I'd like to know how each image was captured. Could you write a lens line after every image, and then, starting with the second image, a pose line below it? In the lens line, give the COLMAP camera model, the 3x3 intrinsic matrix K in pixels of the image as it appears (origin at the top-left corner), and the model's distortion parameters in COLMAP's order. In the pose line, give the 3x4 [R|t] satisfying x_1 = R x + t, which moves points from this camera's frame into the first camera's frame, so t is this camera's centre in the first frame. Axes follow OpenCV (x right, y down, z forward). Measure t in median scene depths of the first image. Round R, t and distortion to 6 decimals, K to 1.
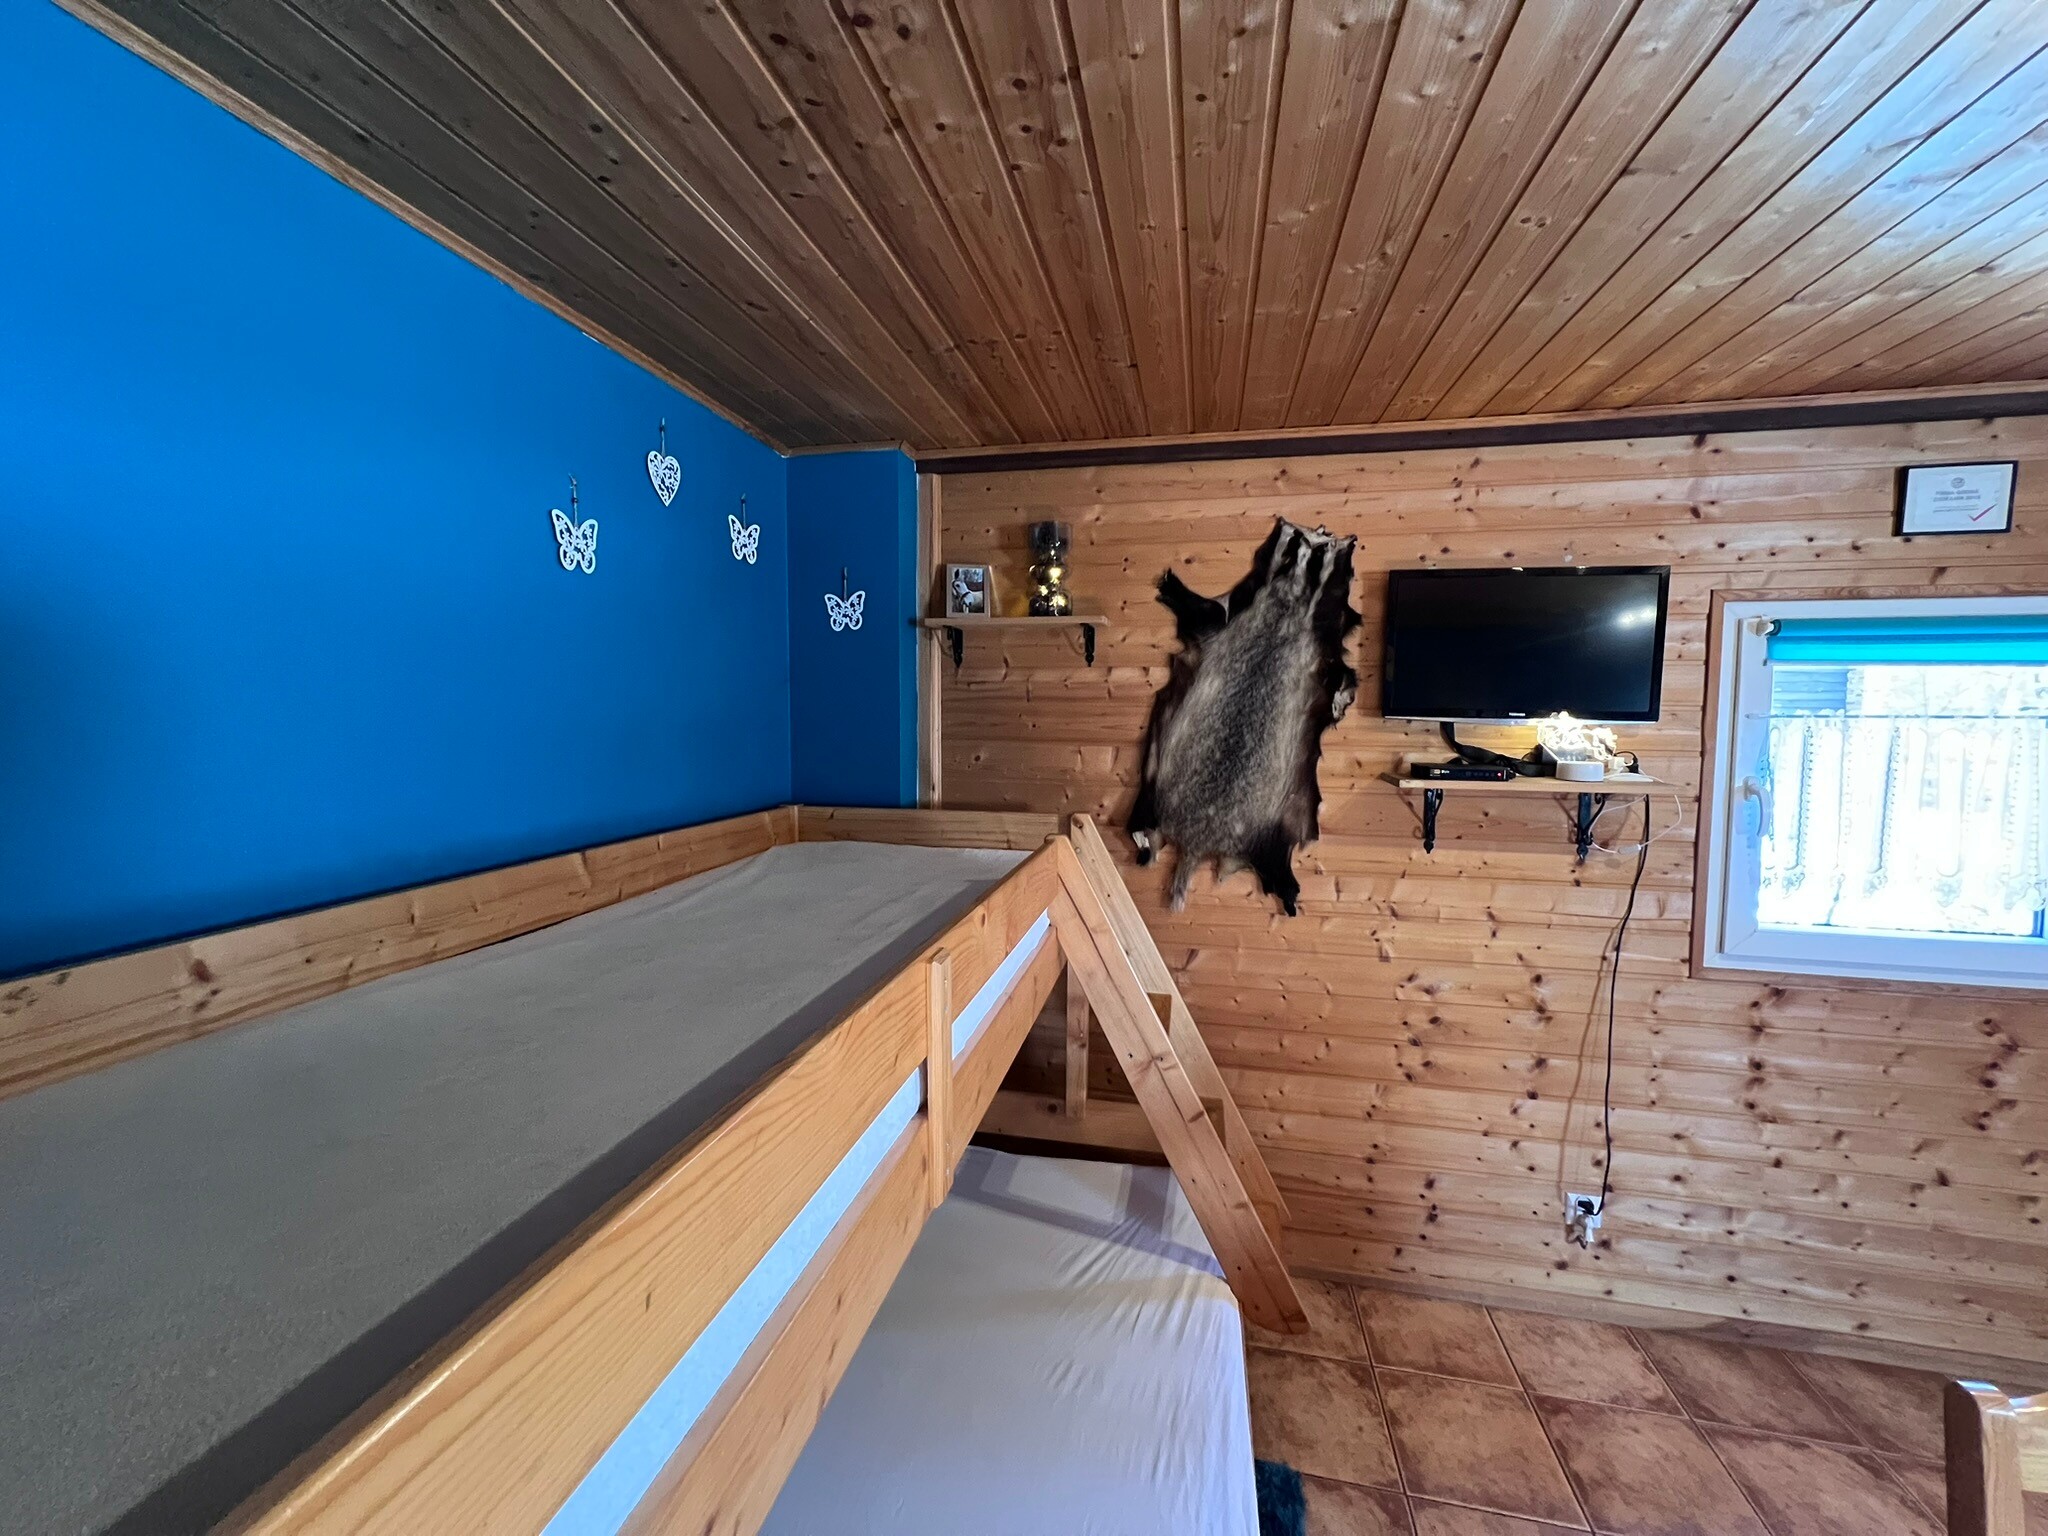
lens RADIAL K [[822.2, 0, 1015.5], [0, 822.2, 768.7], [0, 0, 1]] dist [-0.001362, 0.000100]
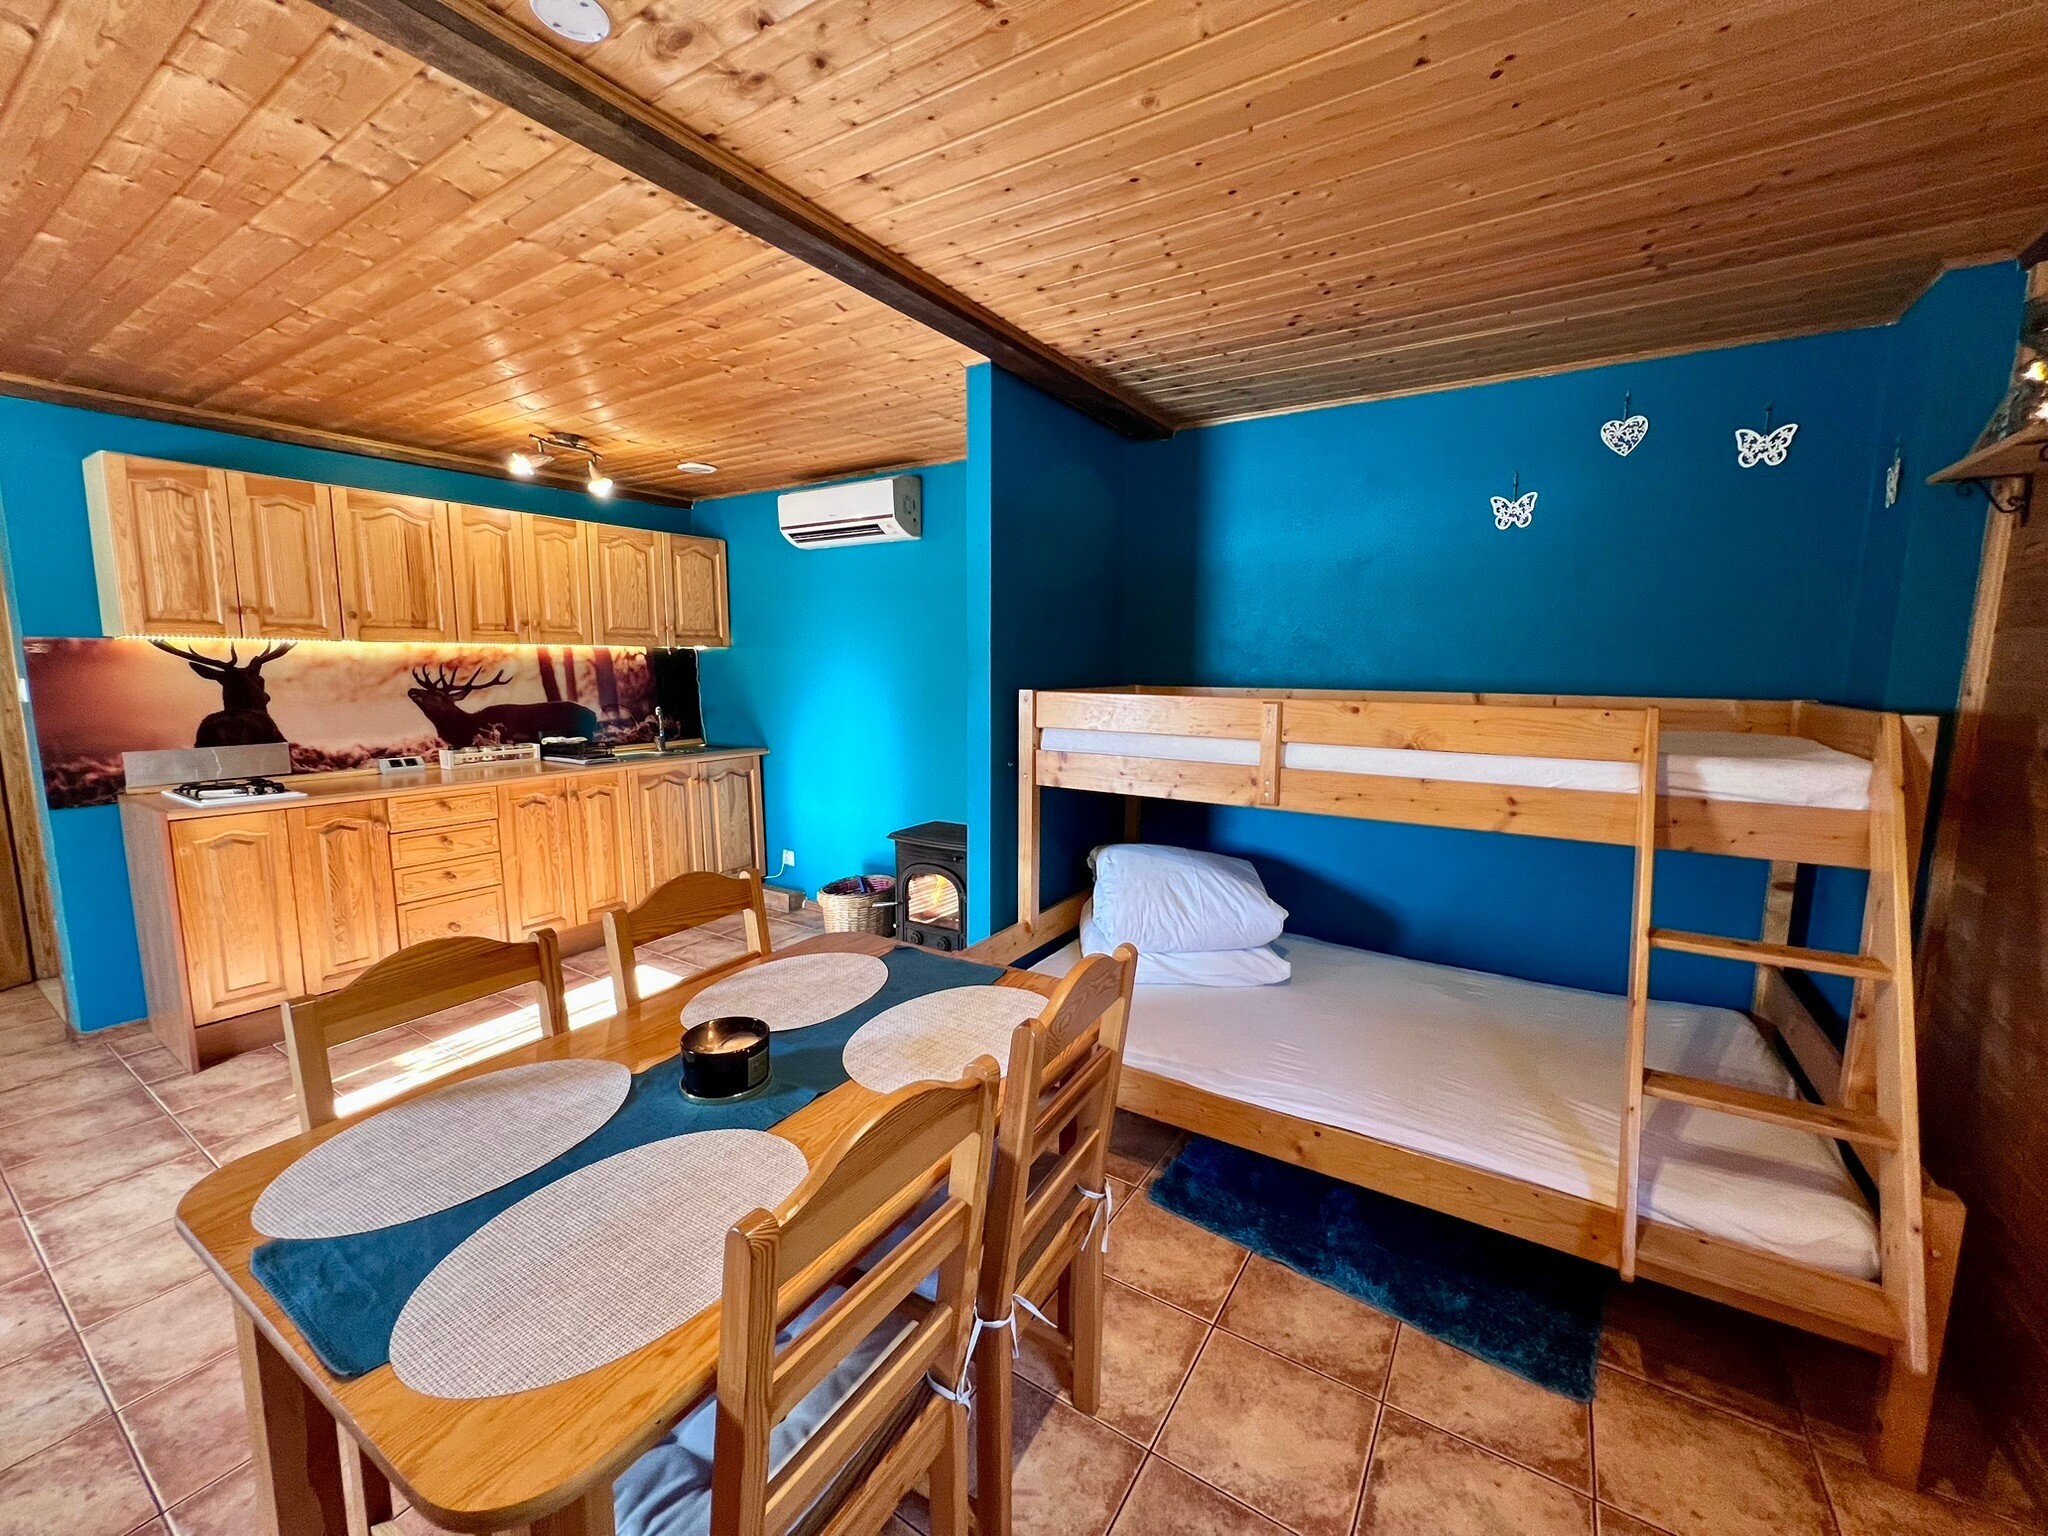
lens RADIAL K [[822.2, 0, 1021.8], [0, 822.2, 766.9], [0, 0, 1]] dist [-0.001362, 0.000100]
pose [[-0.344219, 0.115299, -0.931783, 1.069036], [-0.071093, 0.986381, 0.148318, 0.047599], [0.936194, 0.117297, -0.331334, 0.499483]]
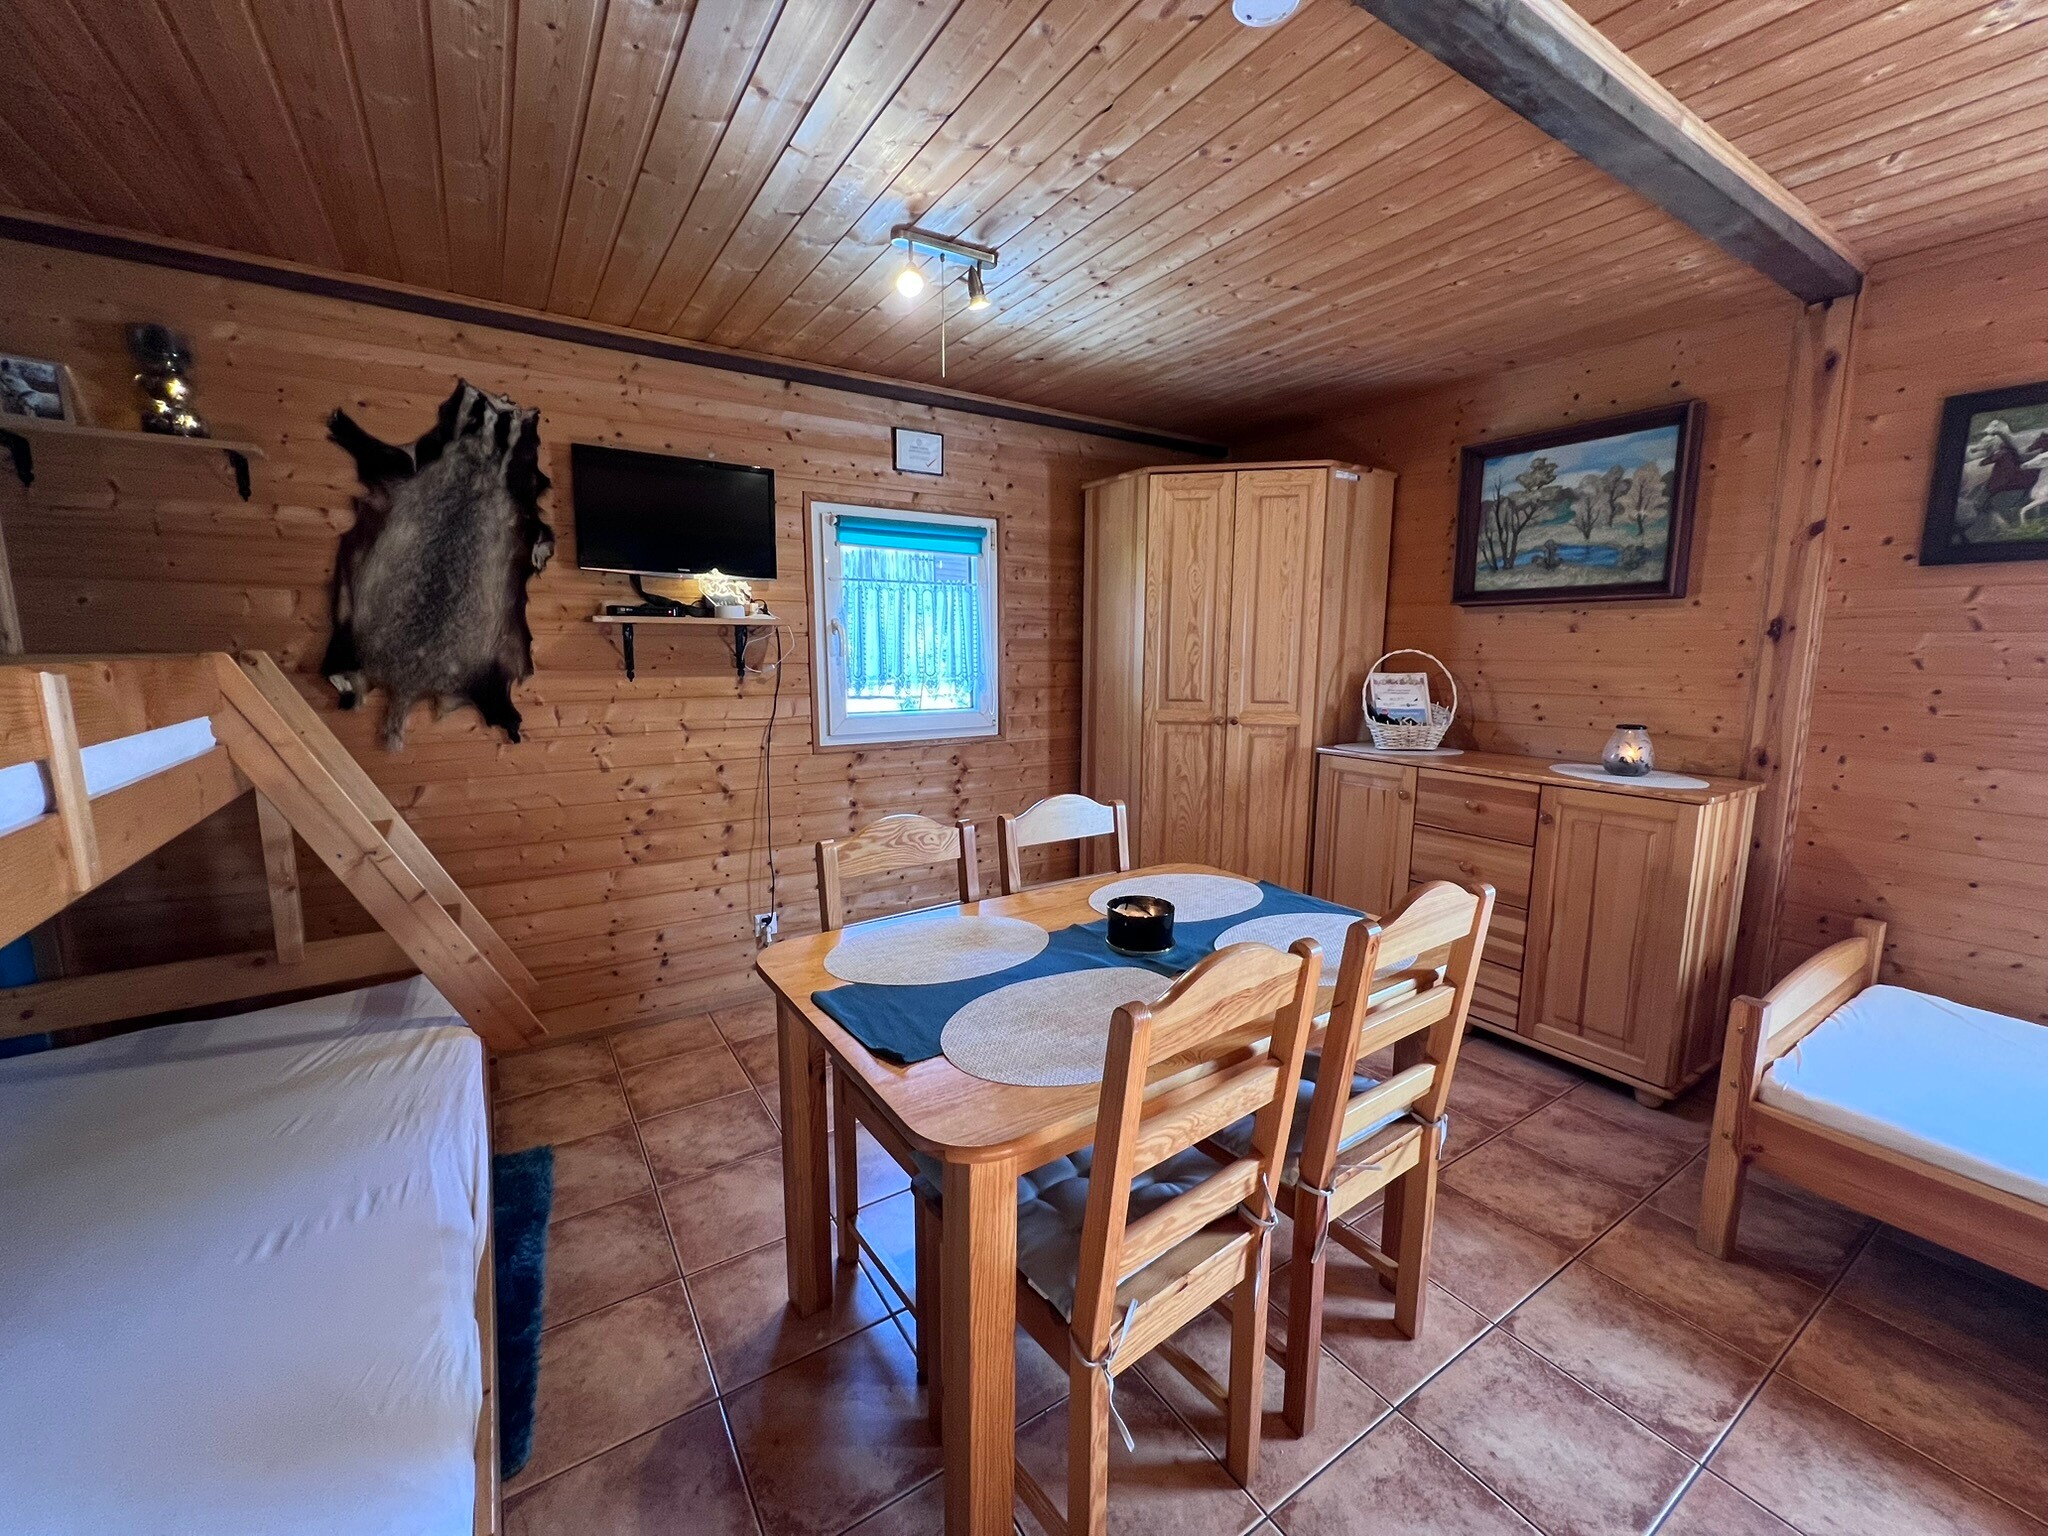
lens RADIAL K [[822.2, 0, 1020.6], [0, 822.2, 768.0], [0, 0, 1]] dist [-0.001362, 0.000100]
pose [[0.697451, -0.110549, 0.708054, 0.010401], [0.051024, 0.993183, 0.104806, 0.135975], [-0.714814, -0.036970, 0.698337, -0.321367]]
